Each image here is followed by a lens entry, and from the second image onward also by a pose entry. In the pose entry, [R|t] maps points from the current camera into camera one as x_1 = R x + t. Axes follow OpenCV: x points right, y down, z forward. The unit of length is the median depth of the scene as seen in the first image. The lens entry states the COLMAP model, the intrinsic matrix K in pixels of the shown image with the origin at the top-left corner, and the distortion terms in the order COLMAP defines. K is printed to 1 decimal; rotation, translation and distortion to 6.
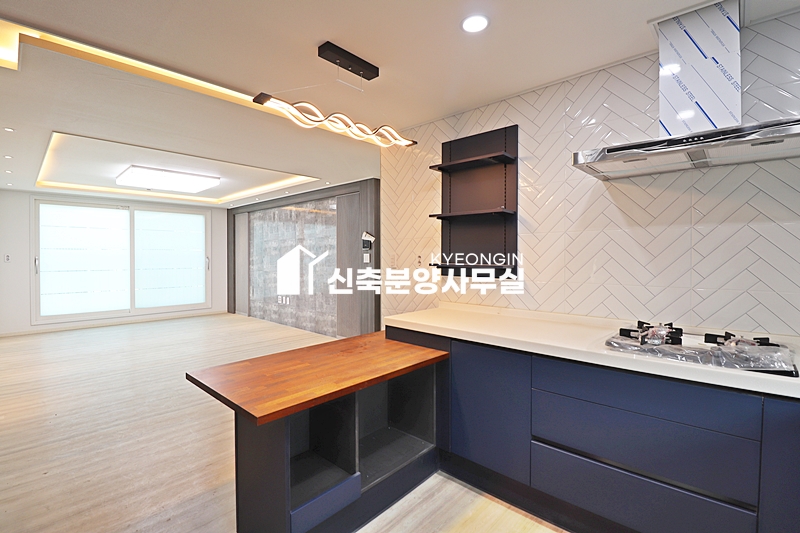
lens RADIAL K [[373.5, 0, 402.5], [0, 373.5, 258.4], [0, 0, 1]] dist [-0.004525, -0.011960]
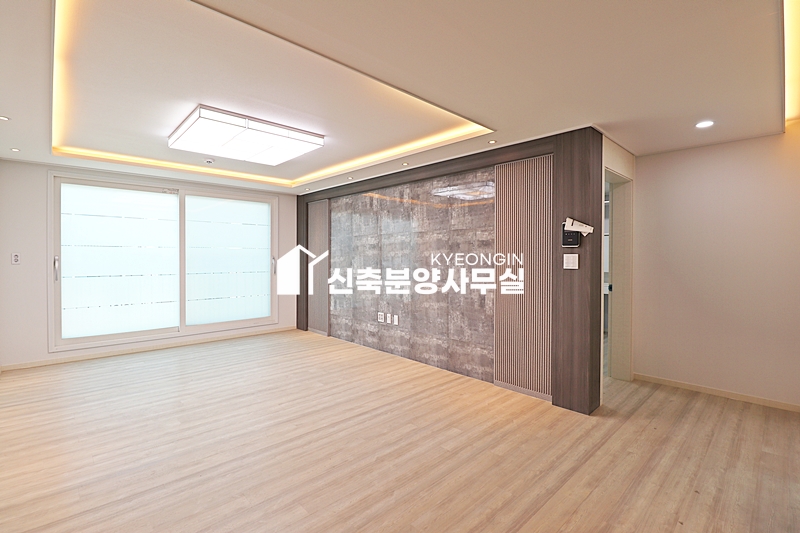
lens RADIAL K [[373.5, 0, 402.5], [0, 373.5, 258.4], [0, 0, 1]] dist [-0.004525, -0.011960]
pose [[0.998275, 0.003745, -0.058591, -0.242669], [-0.003705, 0.999993, 0.000793, -0.003806], [0.058593, -0.000575, 0.998282, 0.279242]]
